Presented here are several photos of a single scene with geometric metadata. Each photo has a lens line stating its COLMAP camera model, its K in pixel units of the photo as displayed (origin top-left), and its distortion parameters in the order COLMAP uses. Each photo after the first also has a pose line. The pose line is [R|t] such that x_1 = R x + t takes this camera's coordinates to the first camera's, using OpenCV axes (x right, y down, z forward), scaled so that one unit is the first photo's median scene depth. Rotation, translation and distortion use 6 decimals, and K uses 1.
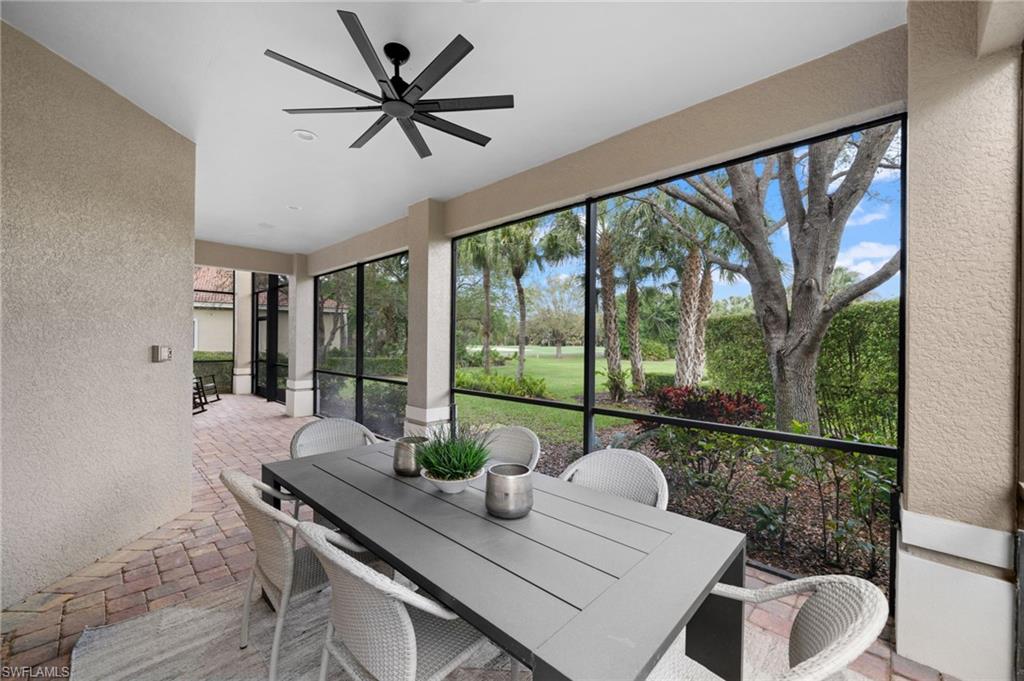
lens RADIAL K [[400.6, 0, 508.0], [0, 400.6, 340.7], [0, 0, 1]] dist [0.000492, -0.000006]
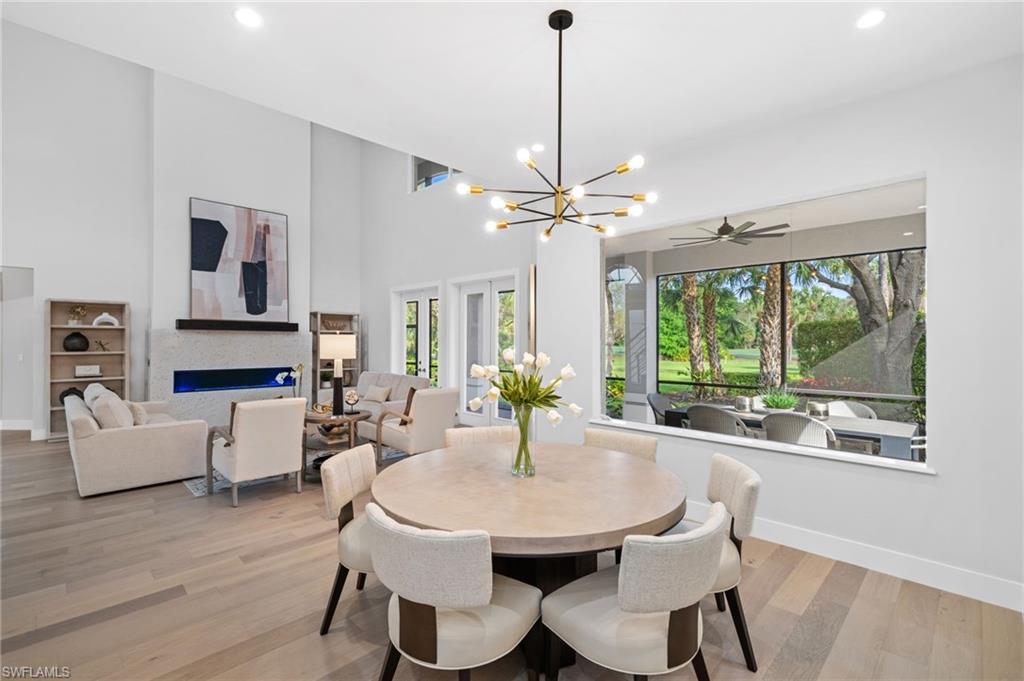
lens RADIAL K [[456.7, 0, 515.6], [0, 456.7, 342.0], [0, 0, 1]] dist [0.000249, -0.000336]
pose [[0.999880, -0.007300, -0.013666, -0.524916], [0.007307, 0.999973, 0.000494, -0.018053], [0.013662, -0.000593, 0.999906, -0.538931]]
